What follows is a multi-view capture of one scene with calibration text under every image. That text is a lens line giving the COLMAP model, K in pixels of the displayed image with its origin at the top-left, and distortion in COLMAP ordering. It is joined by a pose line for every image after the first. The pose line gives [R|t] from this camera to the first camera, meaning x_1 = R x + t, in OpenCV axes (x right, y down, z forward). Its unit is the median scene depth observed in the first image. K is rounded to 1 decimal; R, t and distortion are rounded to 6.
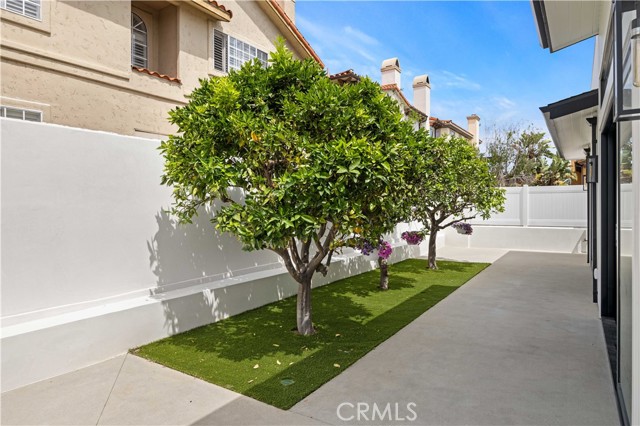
lens RADIAL K [[395.3, 0, 320.0], [0, 395.3, 213.0], [0, 0, 1]] dist [-0.000743, 0.000271]
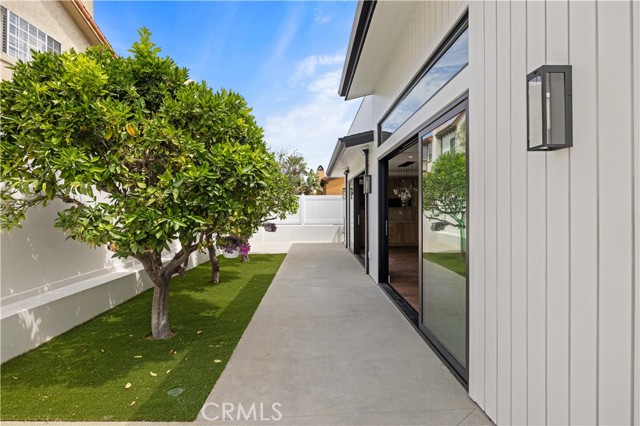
lens RADIAL K [[327.0, 0, 318.1], [0, 327.0, 209.7], [0, 0, 1]] dist [0.001892, -0.001472]
pose [[0.828085, 0.001791, 0.560600, -0.187083], [0.008755, 0.999832, -0.016127, 0.004820], [-0.560535, 0.018263, 0.827930, 0.115230]]
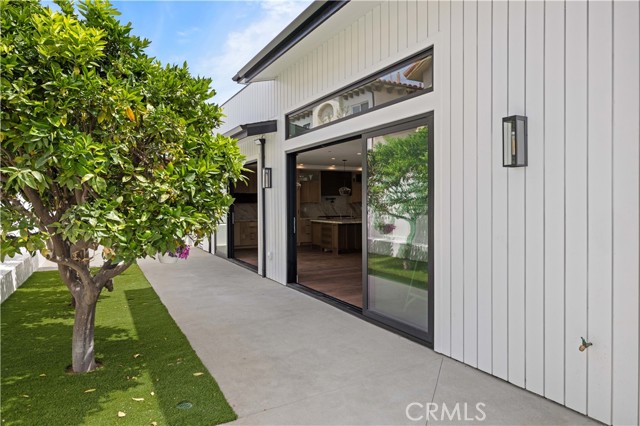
lens RADIAL K [[403.5, 0, 321.9], [0, 403.5, 210.7], [0, 0, 1]] dist [-0.001393, 0.001097]
pose [[0.464724, -0.010848, 0.885389, -0.562124], [0.021016, 0.999778, 0.001218, 0.003211], [-0.885206, 0.018041, 0.464849, 0.244377]]
